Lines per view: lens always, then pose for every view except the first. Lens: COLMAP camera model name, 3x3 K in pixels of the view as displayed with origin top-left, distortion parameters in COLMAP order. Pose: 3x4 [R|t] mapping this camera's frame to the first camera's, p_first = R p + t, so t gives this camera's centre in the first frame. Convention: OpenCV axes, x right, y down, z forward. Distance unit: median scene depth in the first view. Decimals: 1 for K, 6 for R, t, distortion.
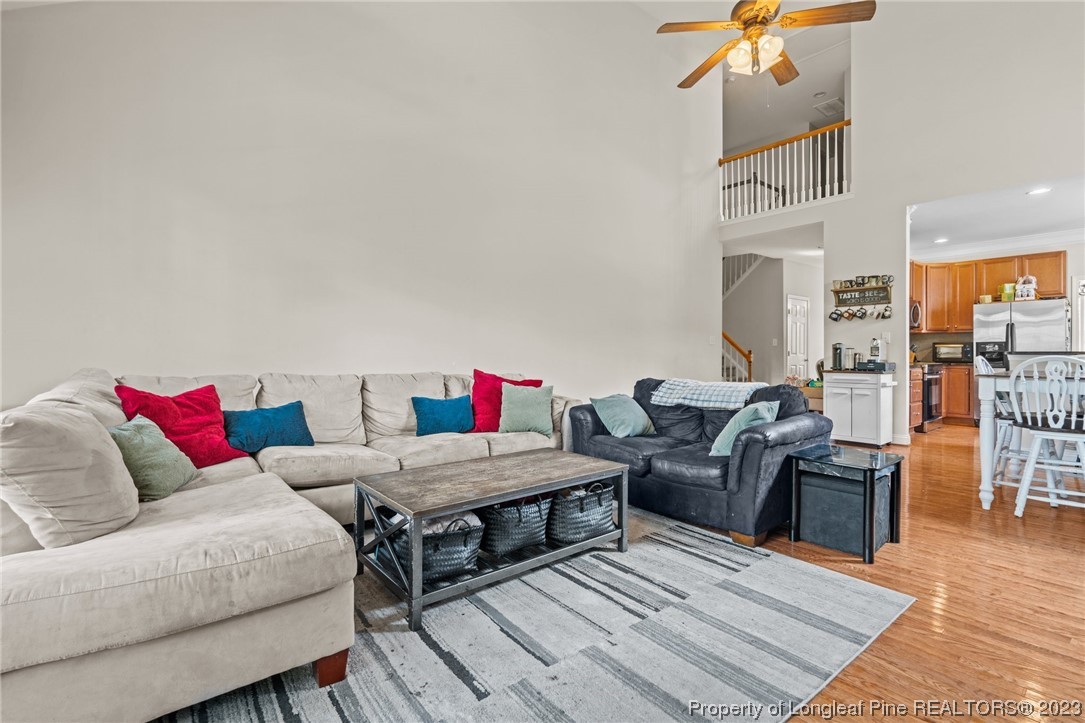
lens RADIAL K [[495.7, 0, 532.2], [0, 495.7, 363.8], [0, 0, 1]] dist [-0.005687, -0.000249]
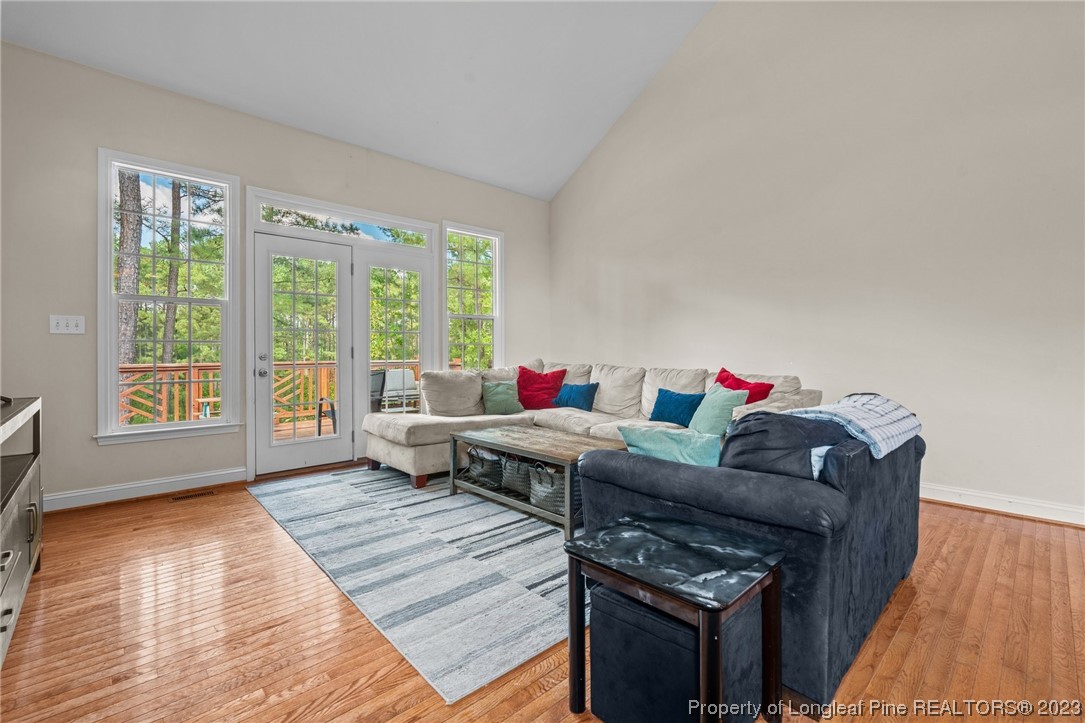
lens RADIAL K [[475.1, 0, 543.4], [0, 475.1, 353.0], [0, 0, 1]] dist [-0.008346, 0.000849]
pose [[0.073373, 0.003821, -0.997297, 0.859495], [-0.011639, 0.999928, 0.002975, -0.013458], [0.997237, 0.011389, 0.073413, 0.637160]]
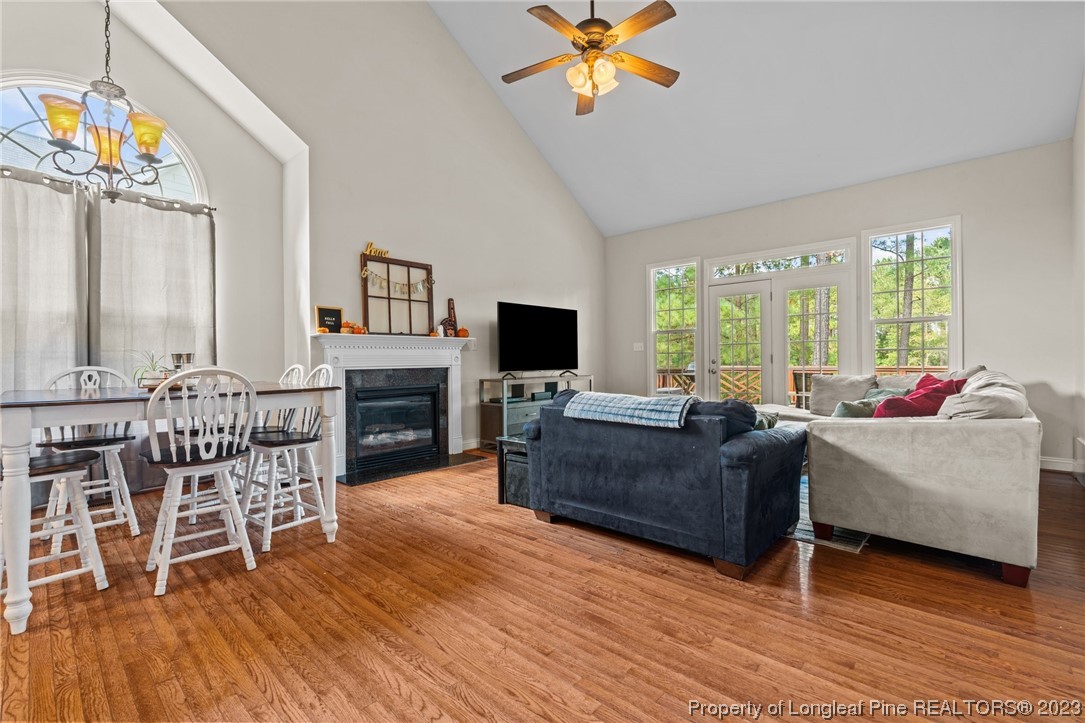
lens RADIAL K [[475.1, 0, 545.5], [0, 475.1, 362.7], [0, 0, 1]] dist [-0.008346, 0.000849]
pose [[-0.988046, 0.009741, -0.153849, 0.622961], [0.006767, 0.999780, 0.019845, -0.029314], [0.154008, 0.018566, -0.987895, 1.743724]]
